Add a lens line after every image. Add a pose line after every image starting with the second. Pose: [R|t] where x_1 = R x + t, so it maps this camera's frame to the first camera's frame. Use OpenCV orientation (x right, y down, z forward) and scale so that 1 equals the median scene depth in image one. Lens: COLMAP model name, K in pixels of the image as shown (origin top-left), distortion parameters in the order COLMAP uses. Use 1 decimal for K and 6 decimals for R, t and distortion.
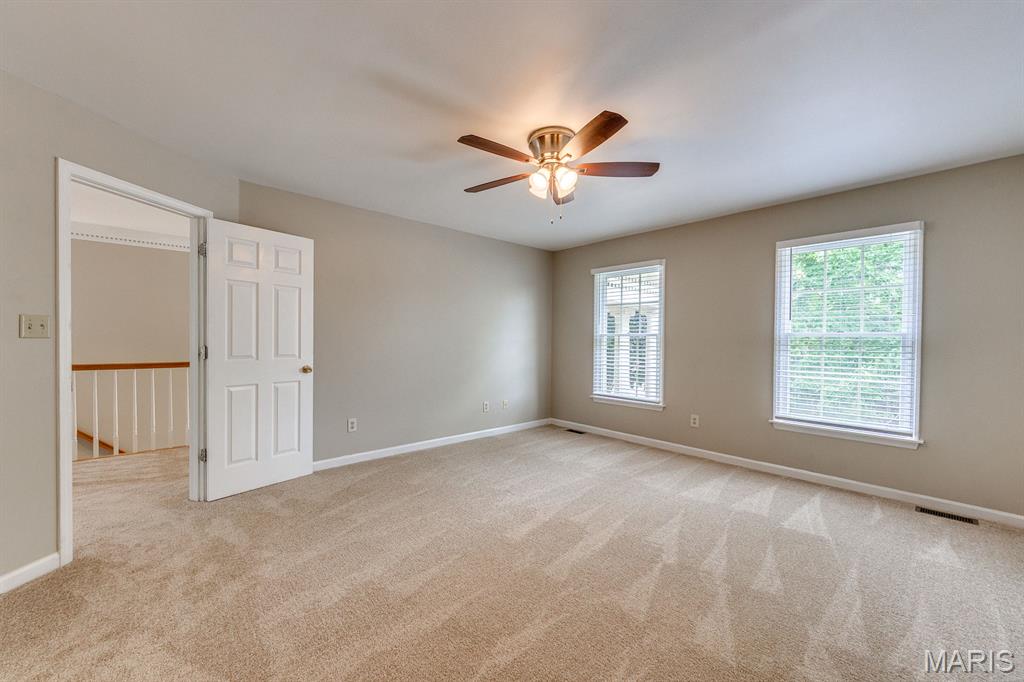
lens RADIAL K [[417.4, 0, 546.3], [0, 417.4, 348.9], [0, 0, 1]] dist [-0.003203, 0.001342]
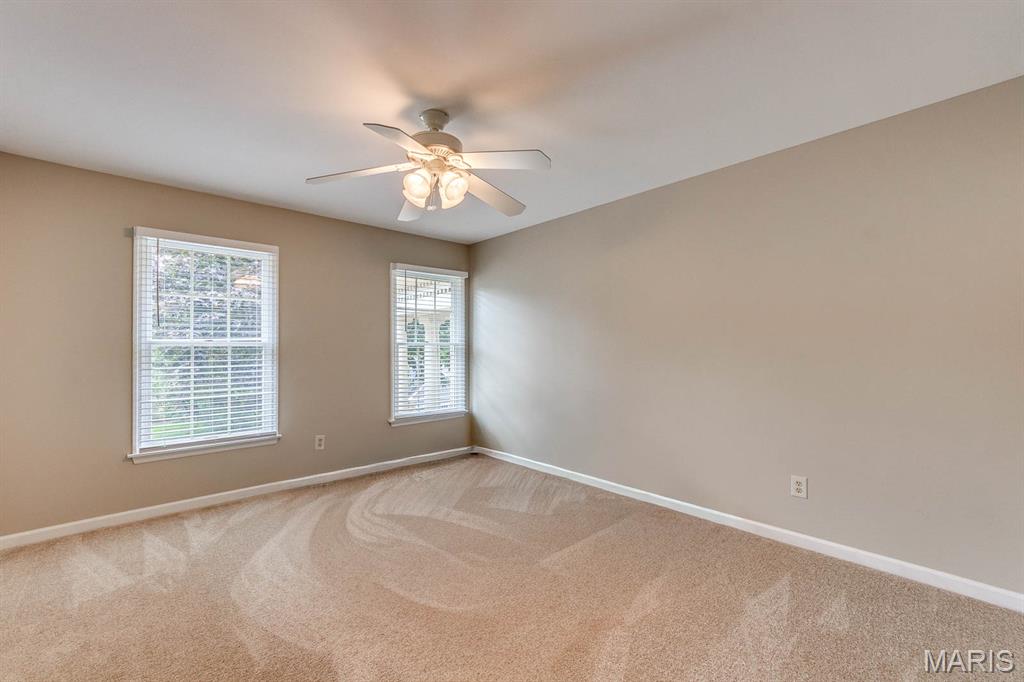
lens RADIAL K [[443.1, 0, 510.9], [0, 443.1, 341.1], [0, 0, 1]] dist [-0.002003, 0.000182]
pose [[-0.002227, 0.008122, 0.999965, -0.710912], [0.031352, 0.999476, -0.008049, -0.023961], [-0.999506, 0.031333, -0.002480, 0.744182]]
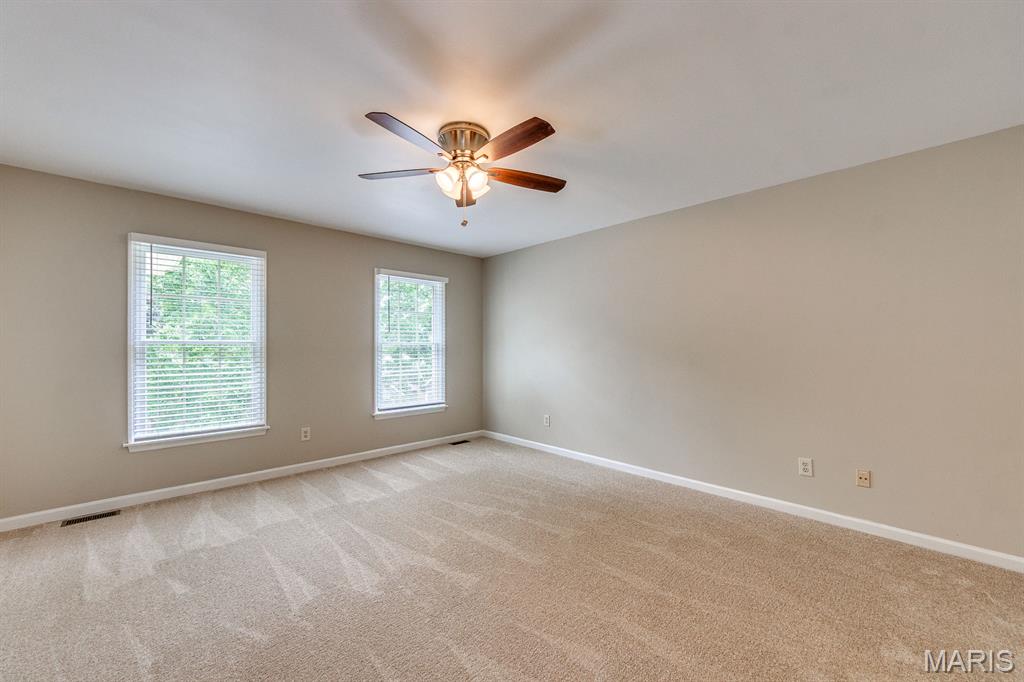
lens RADIAL K [[396.7, 0, 490.6], [0, 396.7, 345.5], [0, 0, 1]] dist [0.000929, -0.002177]
pose [[0.023117, -0.001873, 0.999731, -0.592308], [0.026060, 0.999660, 0.001271, -0.018430], [-0.999393, 0.026024, 0.023158, 0.628241]]
